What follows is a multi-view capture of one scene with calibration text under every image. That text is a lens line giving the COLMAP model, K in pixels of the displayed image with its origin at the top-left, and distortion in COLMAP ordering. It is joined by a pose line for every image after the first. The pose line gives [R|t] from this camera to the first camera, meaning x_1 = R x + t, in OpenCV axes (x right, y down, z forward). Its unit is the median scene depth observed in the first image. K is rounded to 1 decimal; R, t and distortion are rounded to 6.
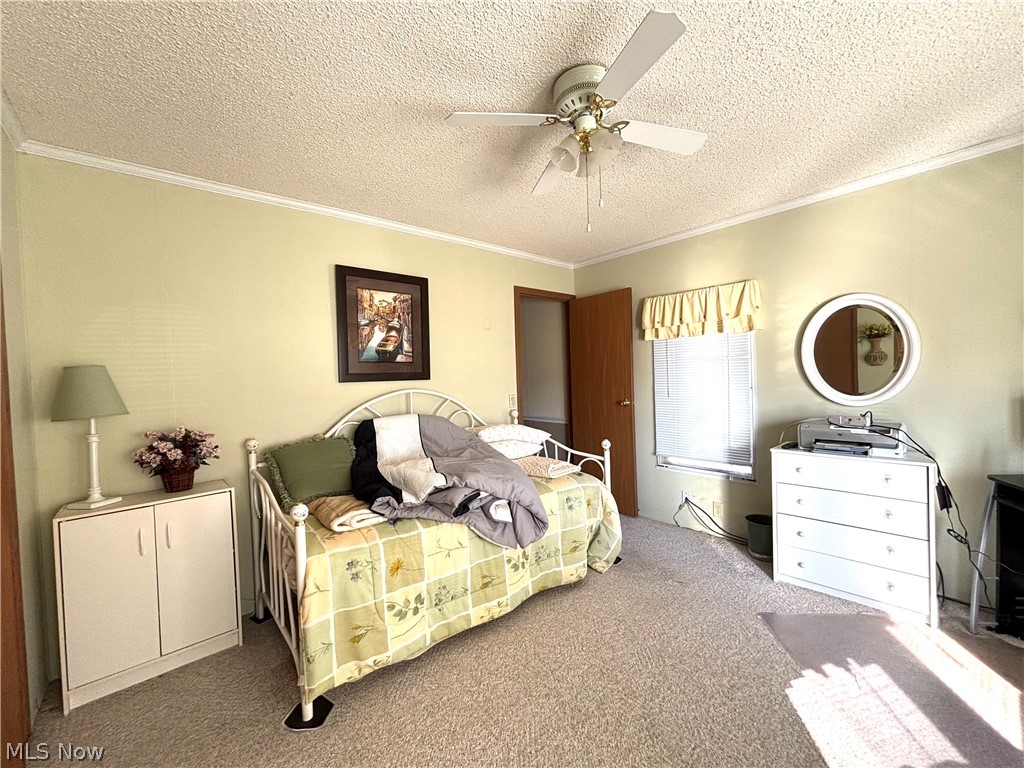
lens RADIAL K [[414.1, 0, 512.0], [0, 414.1, 384.0], [0, 0, 1]] dist [0.000565, 0.000886]
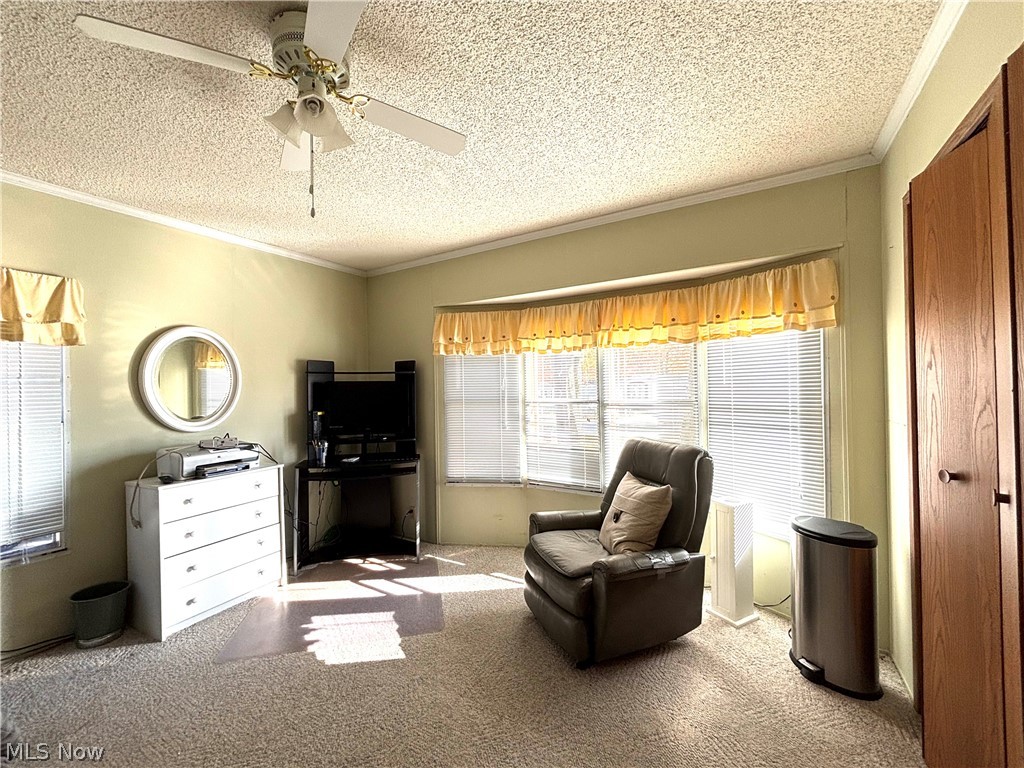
lens RADIAL K [[414.1, 0, 512.0], [0, 414.1, 384.0], [0, 0, 1]] dist [0.000565, 0.000886]
pose [[-0.314640, 0.044832, 0.948152, -0.406606], [0.049865, 0.998285, -0.030655, 0.003885], [-0.947900, 0.037634, -0.316337, 0.522940]]
